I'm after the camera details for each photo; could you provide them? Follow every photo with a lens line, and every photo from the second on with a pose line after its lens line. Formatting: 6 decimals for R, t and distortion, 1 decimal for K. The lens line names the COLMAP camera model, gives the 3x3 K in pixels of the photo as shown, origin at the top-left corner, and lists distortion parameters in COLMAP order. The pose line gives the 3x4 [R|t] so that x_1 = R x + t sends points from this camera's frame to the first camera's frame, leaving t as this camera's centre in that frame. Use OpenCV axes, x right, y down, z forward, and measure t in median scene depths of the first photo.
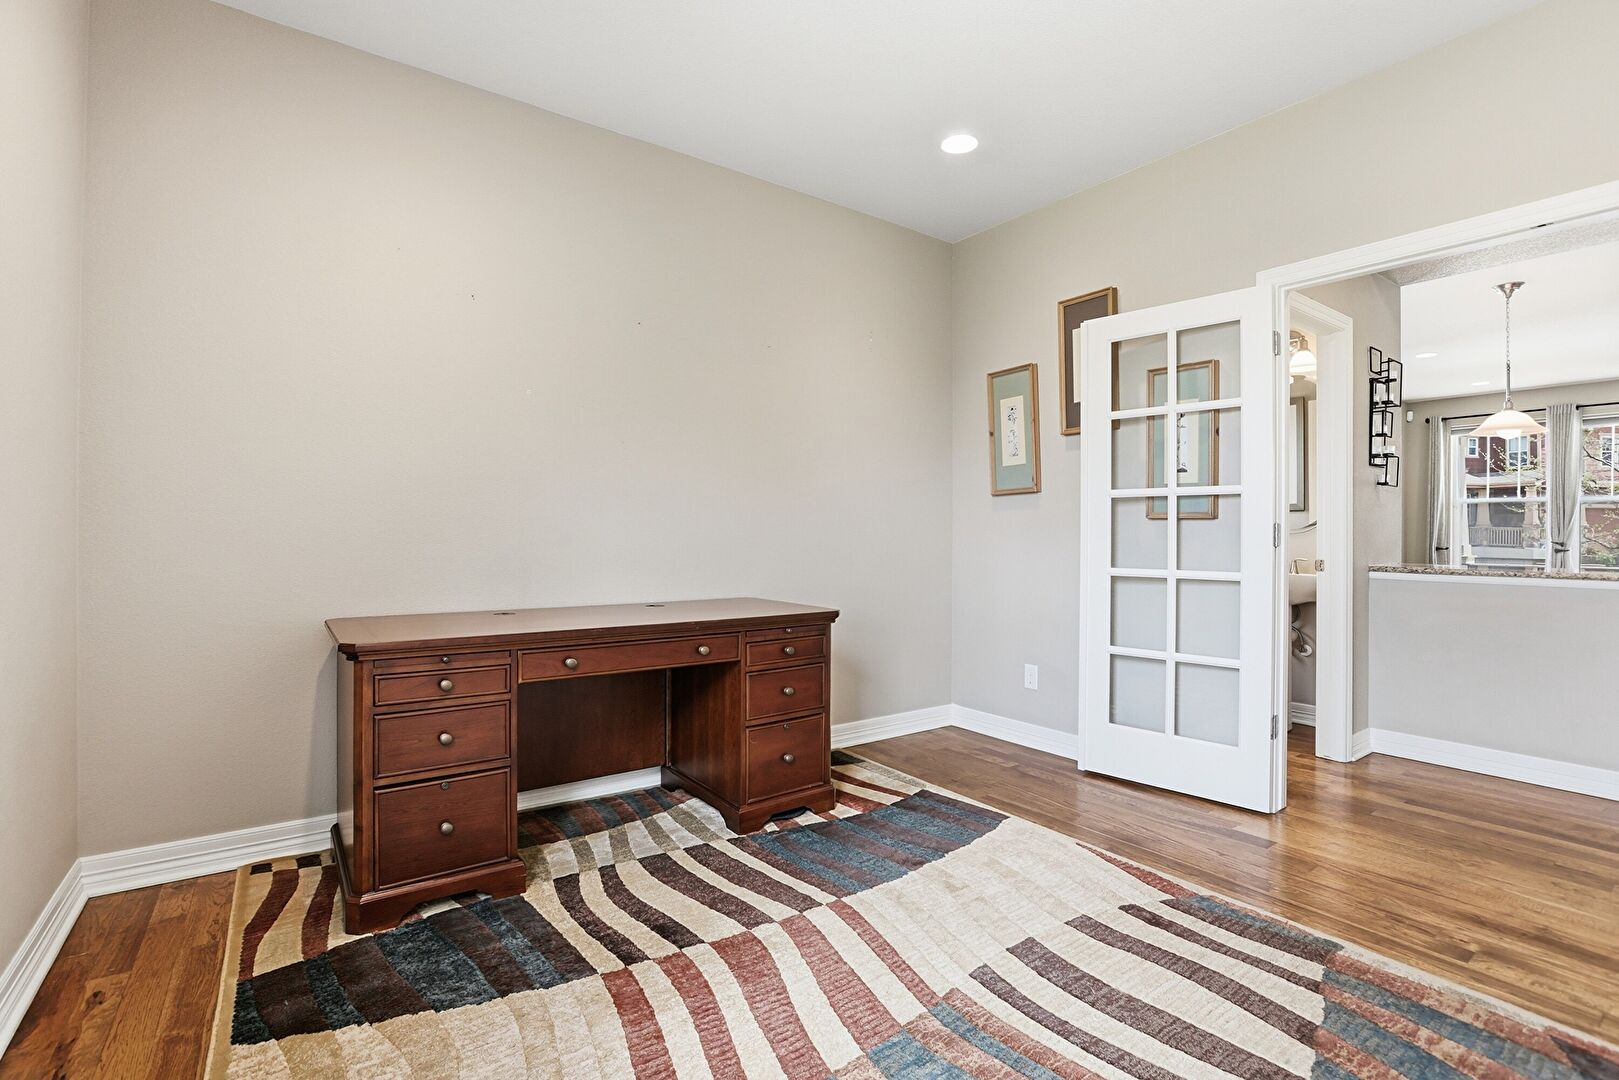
lens RADIAL K [[743.4, 0, 813.6], [0, 743.4, 537.3], [0, 0, 1]] dist [-0.014128, 0.002969]
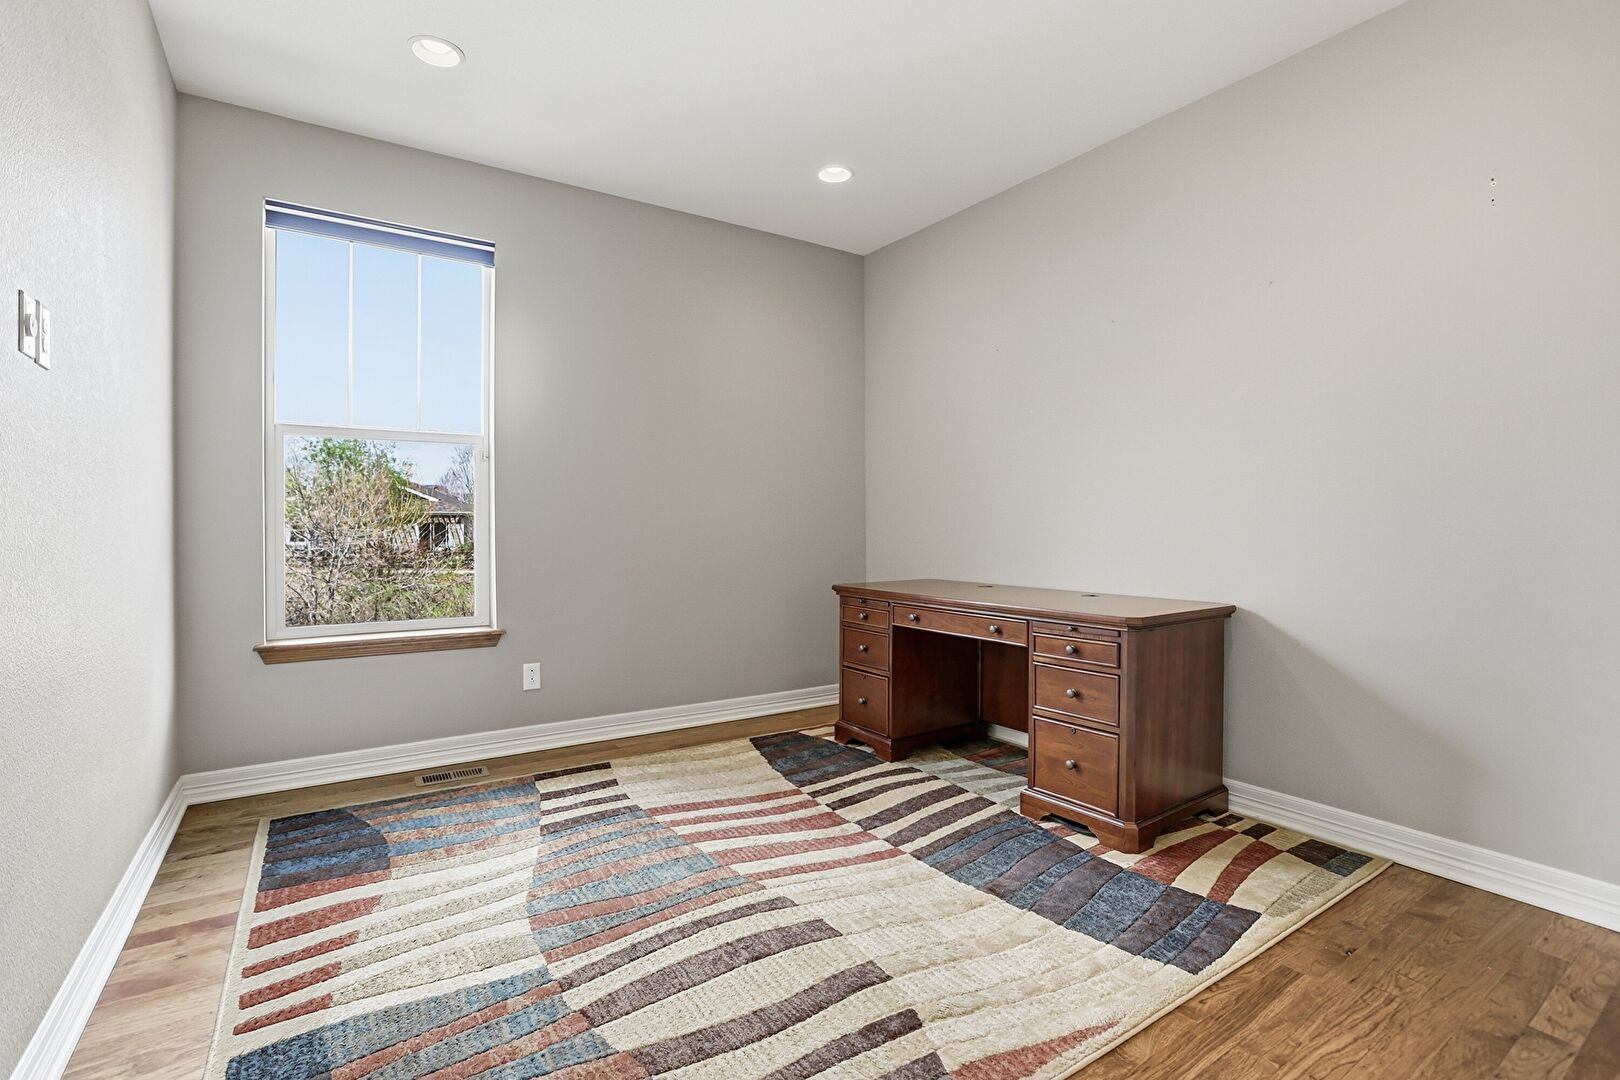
lens RADIAL K [[743.9, 0, 813.4], [0, 743.9, 535.5], [0, 0, 1]] dist [-0.014128, 0.002969]
pose [[-0.038654, -0.000007, -0.999253, 1.147492], [0.000421, 1.000000, -0.000023, 0.011747], [0.999253, -0.000421, -0.038654, 0.900197]]
